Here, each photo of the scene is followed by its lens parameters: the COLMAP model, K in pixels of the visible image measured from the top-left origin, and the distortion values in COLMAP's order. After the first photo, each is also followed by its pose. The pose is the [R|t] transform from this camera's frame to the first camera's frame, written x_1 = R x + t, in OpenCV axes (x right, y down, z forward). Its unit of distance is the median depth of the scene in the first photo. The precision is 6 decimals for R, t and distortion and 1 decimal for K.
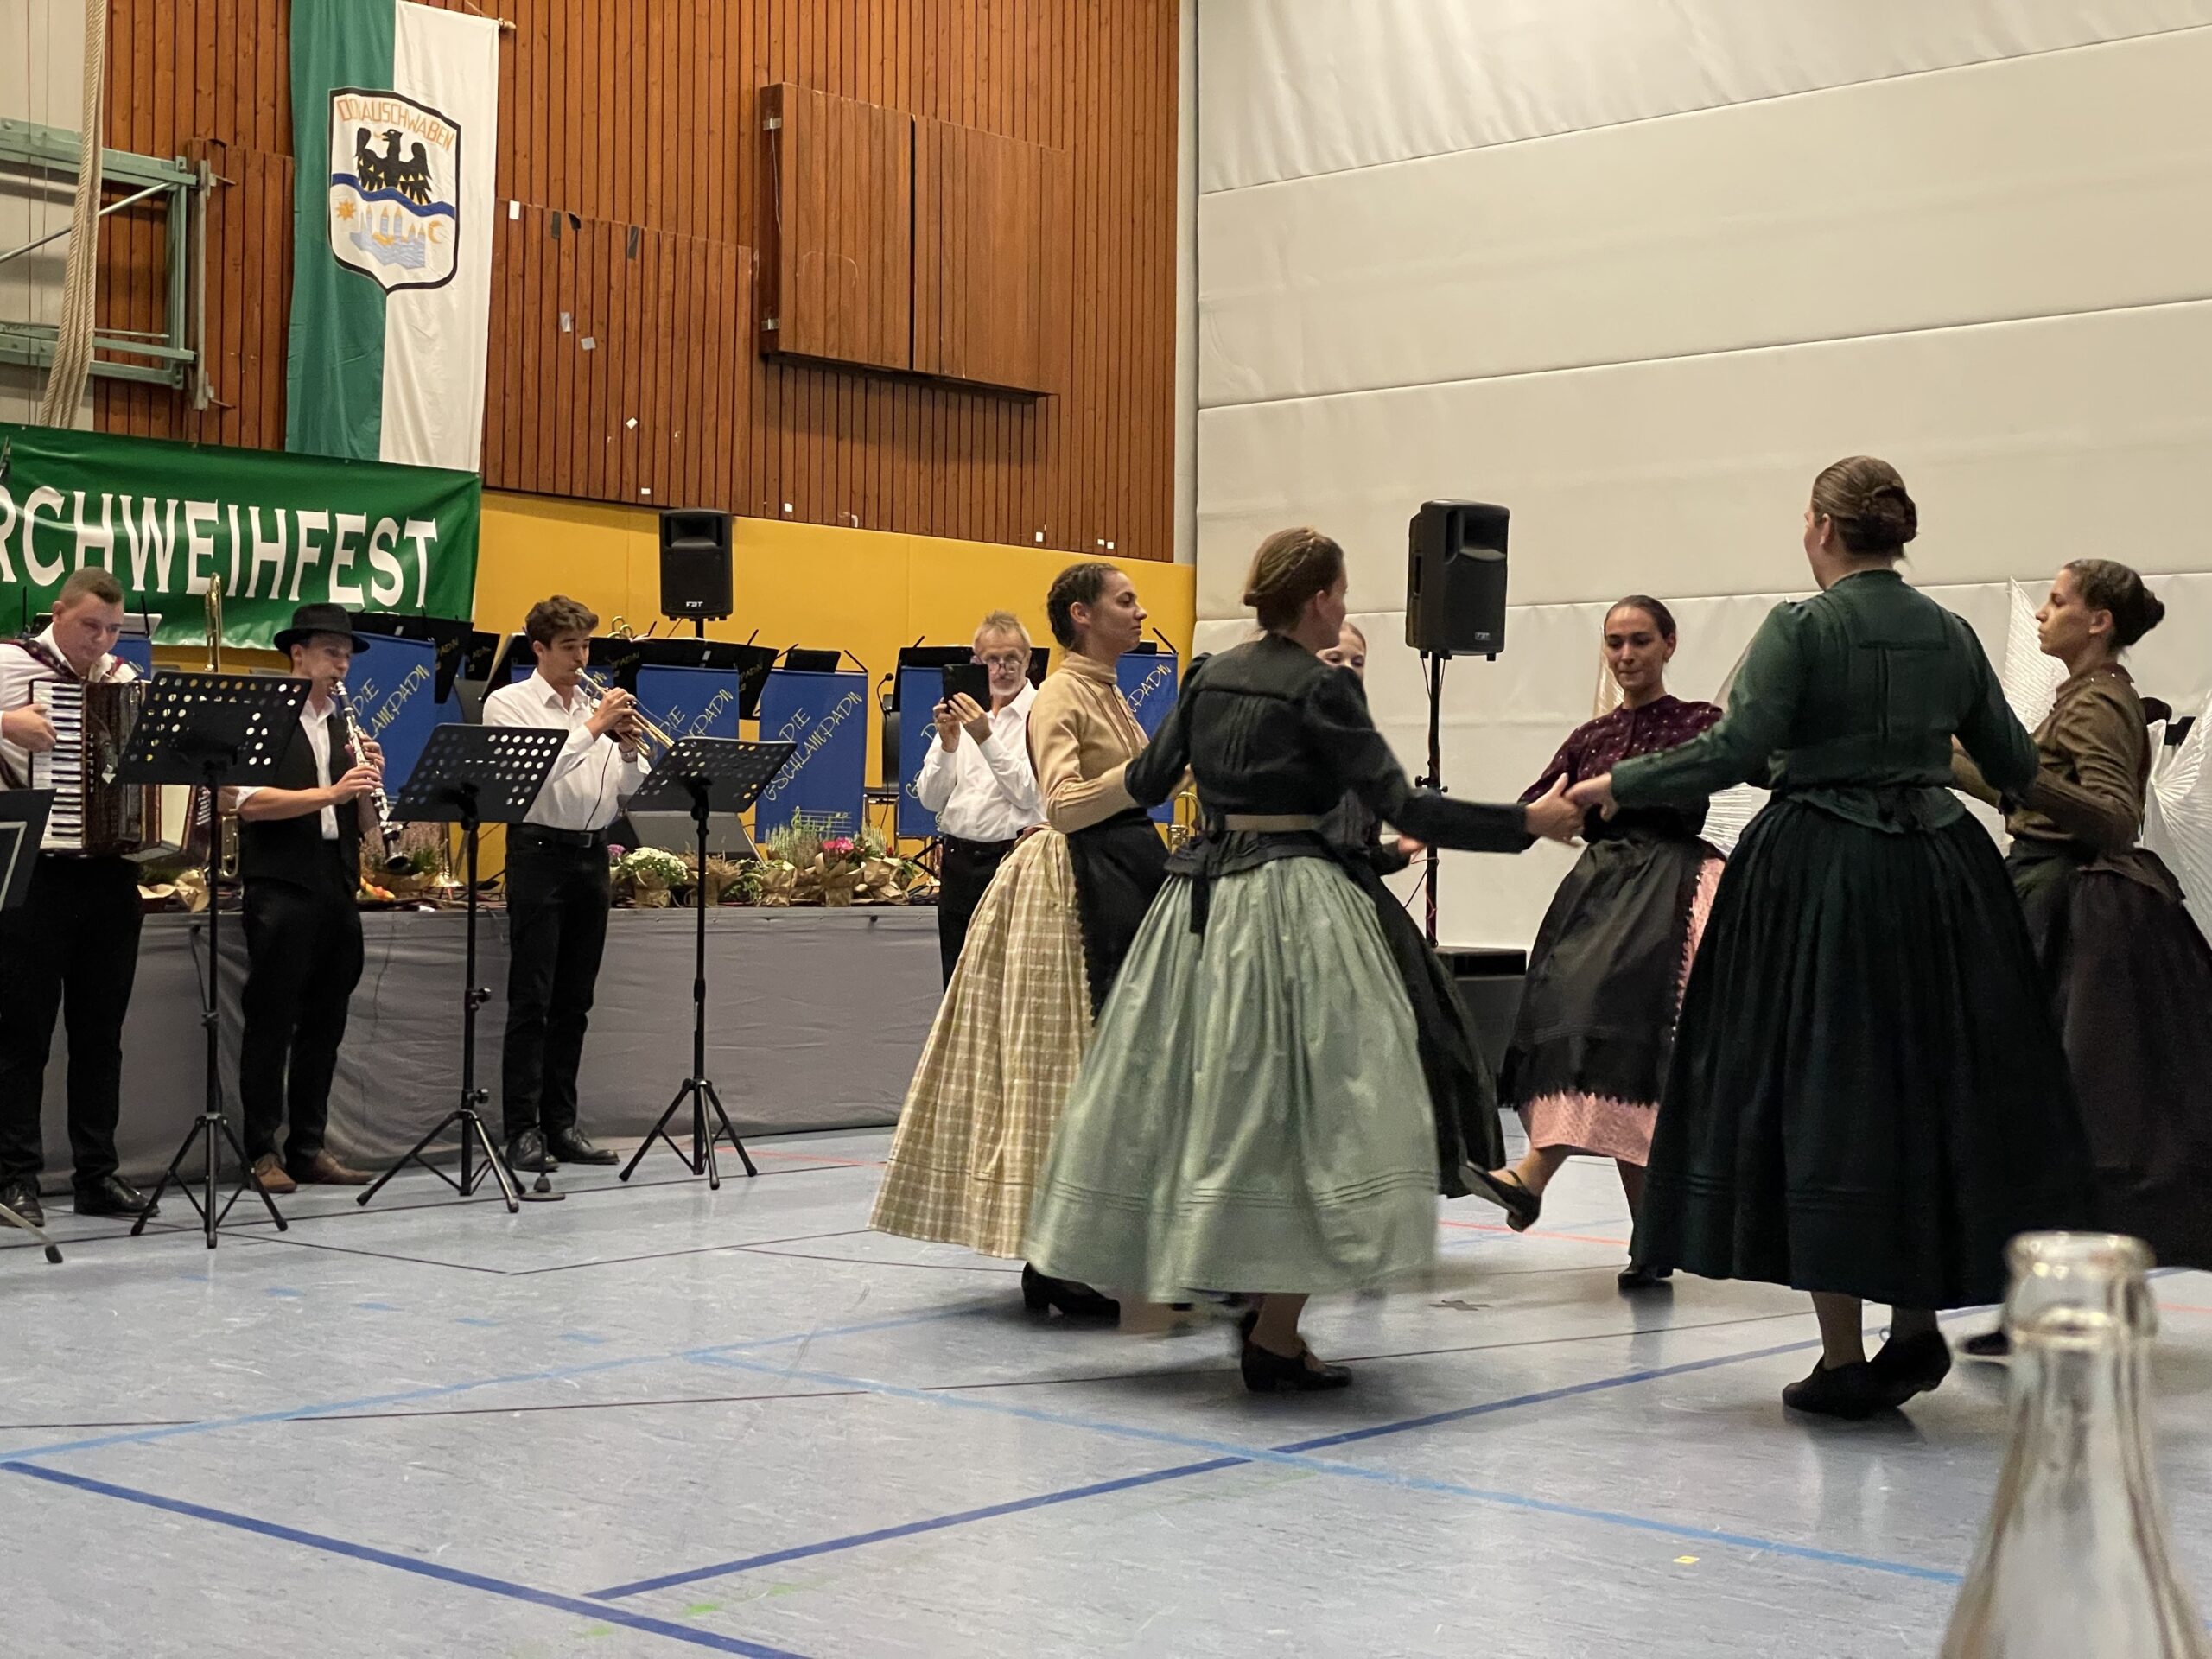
lens RADIAL K [[3300.5, 0, 1163.8], [0, 3300.5, 810.2], [0, 0, 1]] dist [0.076155, 0.000000]
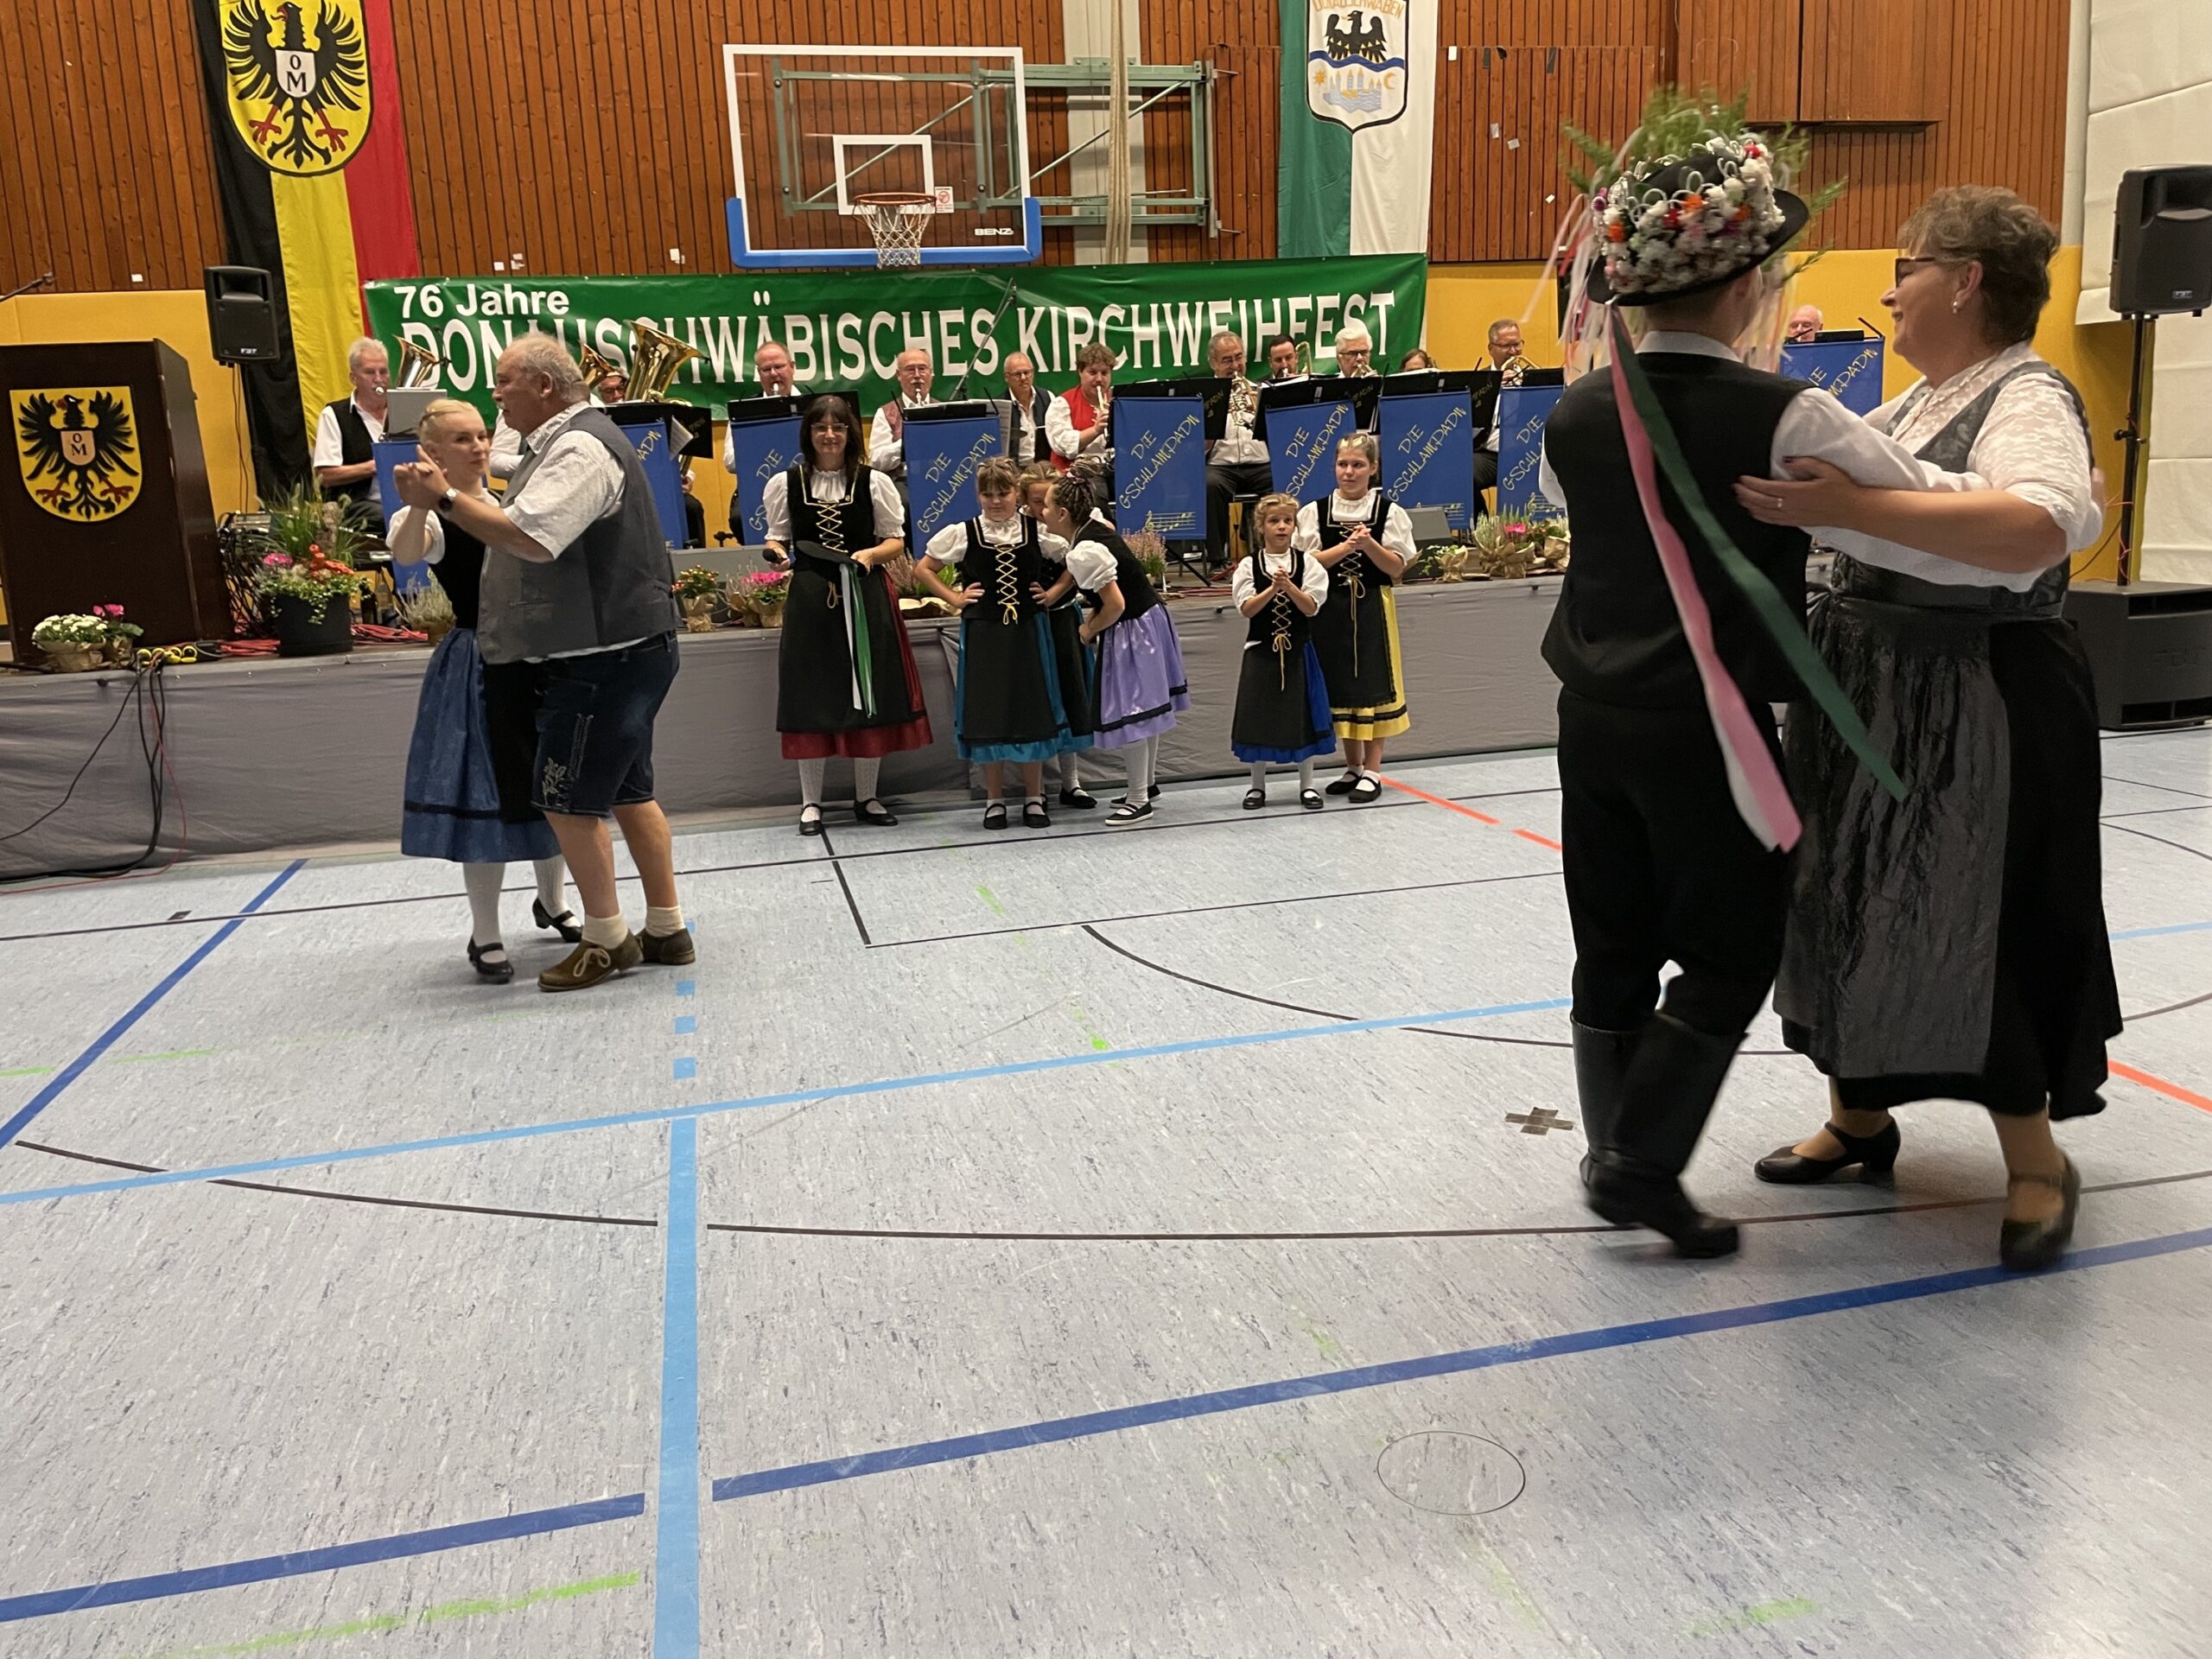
lens RADIAL K [[1681.9, 0, 1083.2], [0, 1681.9, 812.0], [0, 0, 1]] dist [0.086120, -0.118952]
pose [[0.806443, 0.062777, -0.587969, 0.130042], [0.063981, 0.979247, 0.192307, -0.015503], [0.587840, -0.192703, 0.785691, 0.292394]]
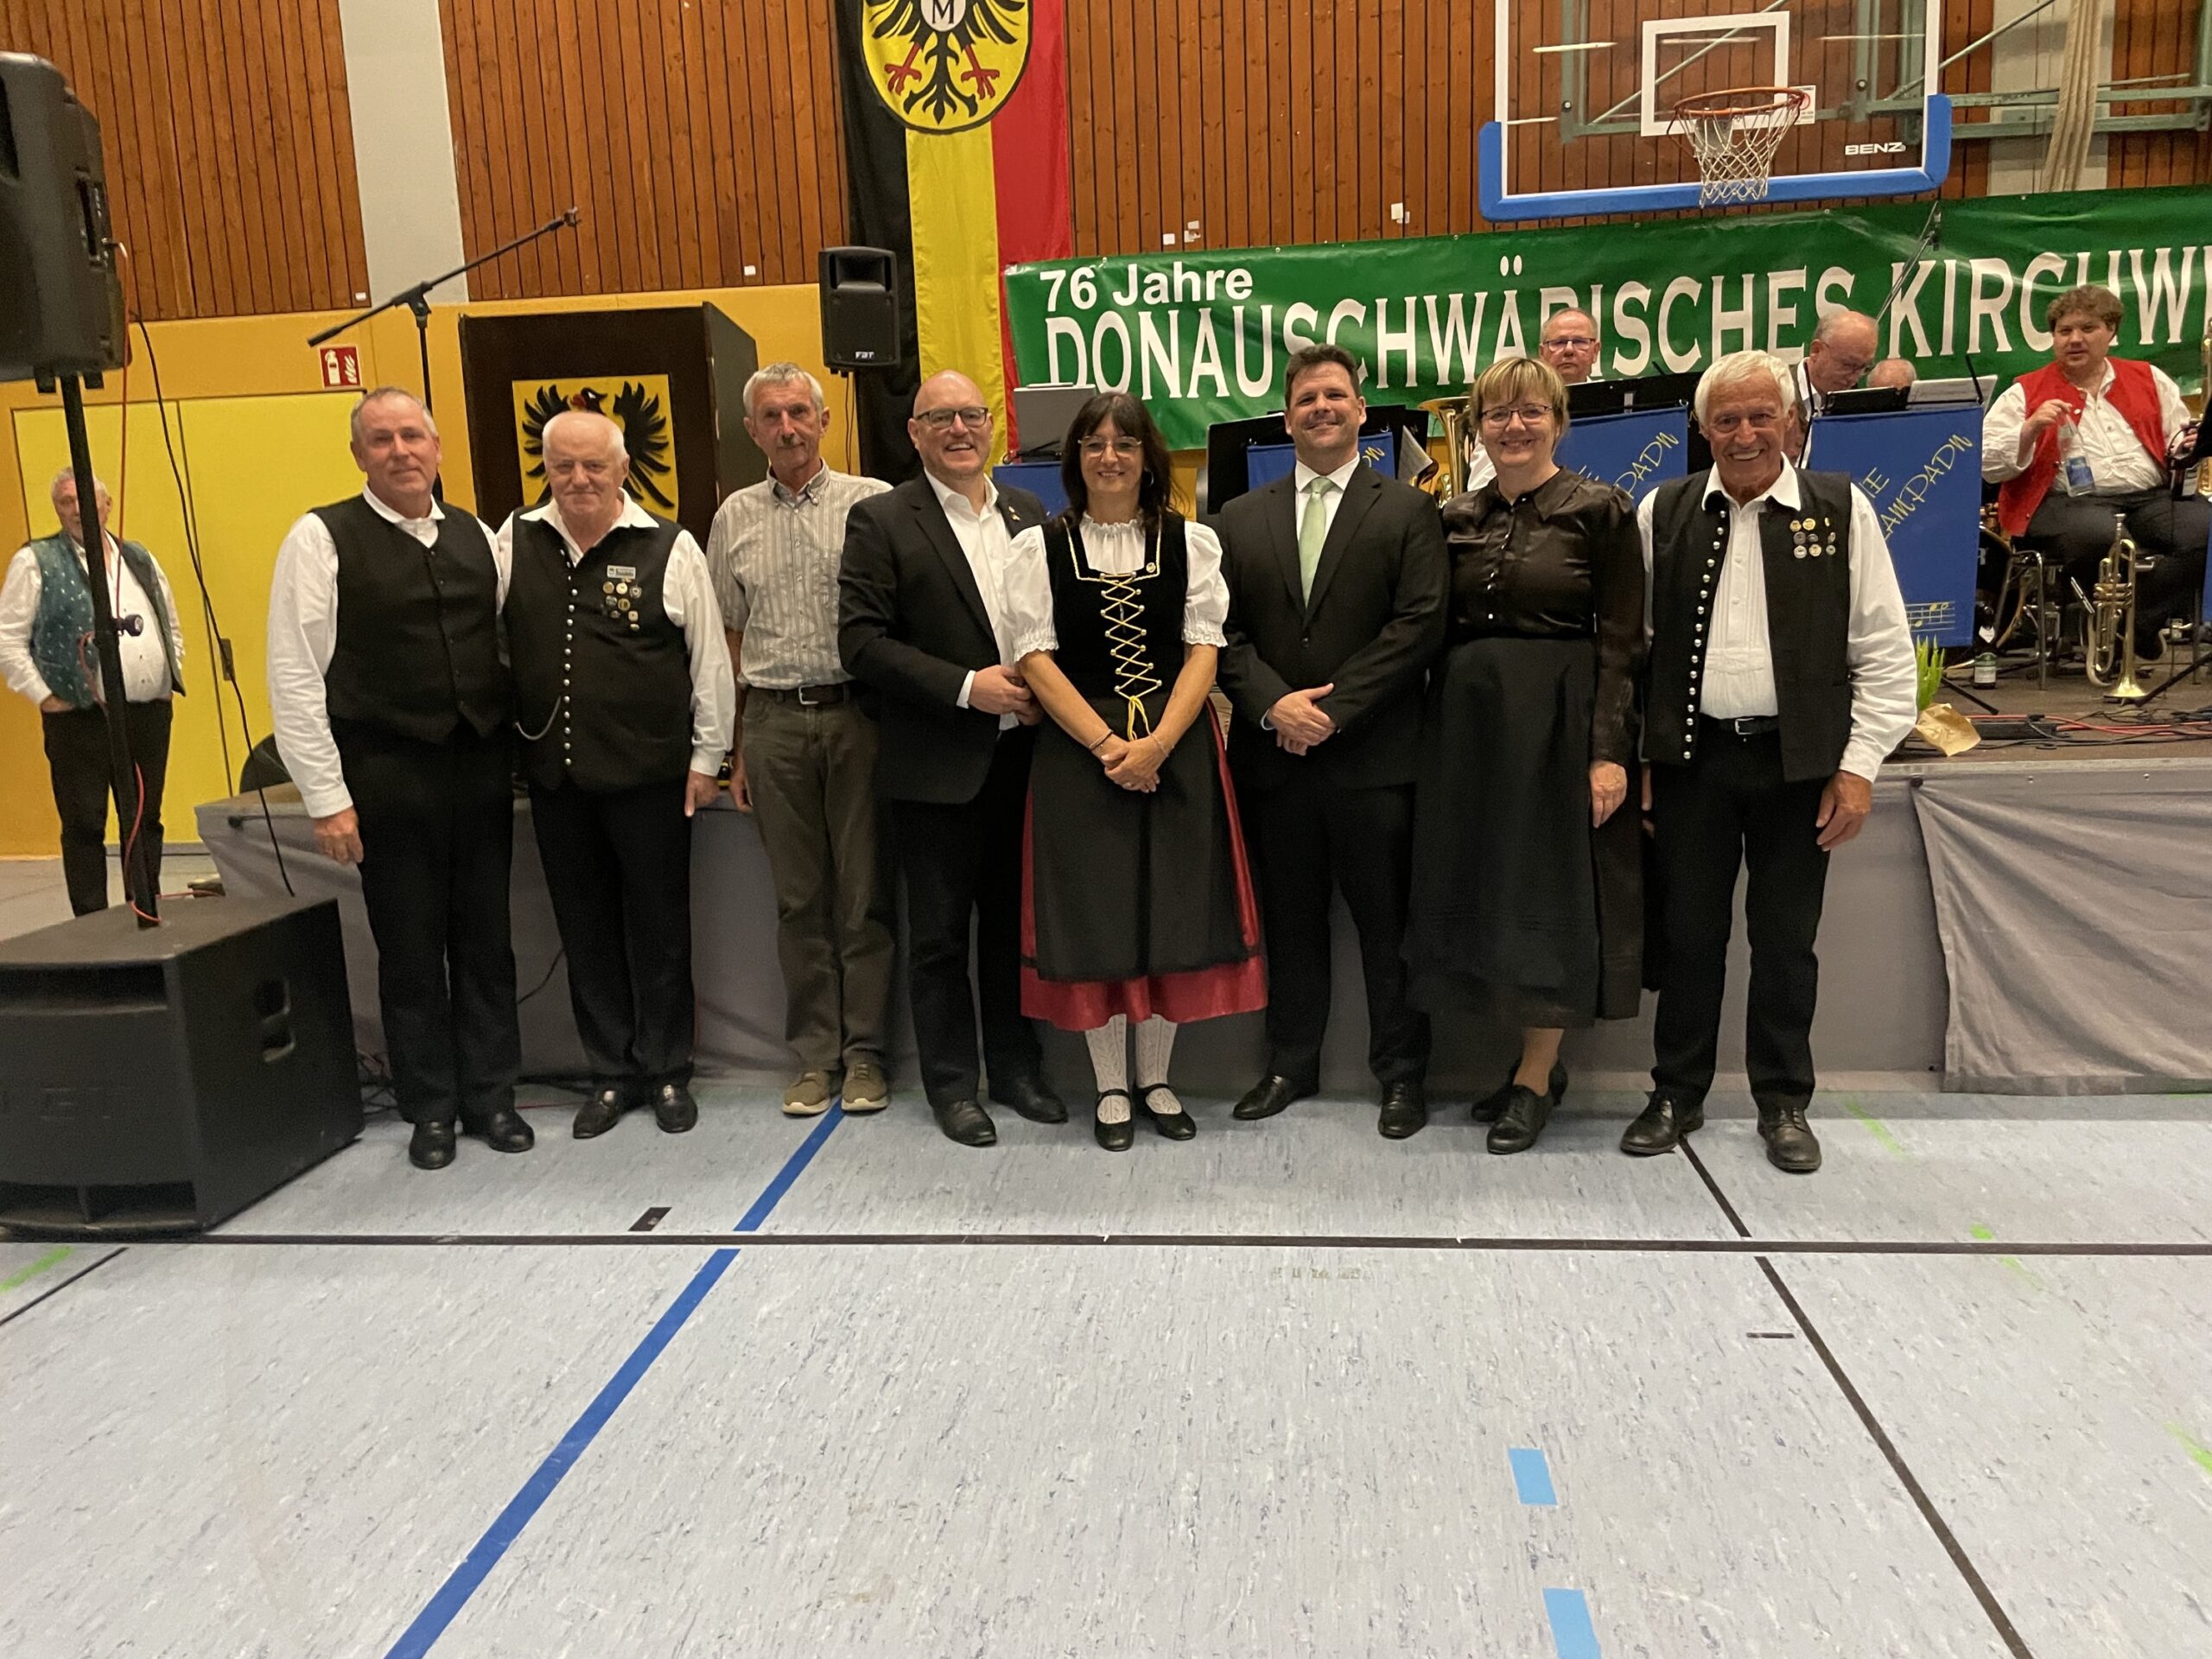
lens RADIAL K [[1681.9, 0, 1092.6], [0, 1681.9, 845.5], [0, 0, 1]] dist [0.086120, -0.118952]
pose [[0.566357, 0.108011, -0.817052, -0.045203], [0.054574, 0.984284, 0.167947, -0.019105], [0.822351, -0.139707, 0.551561, 0.403317]]
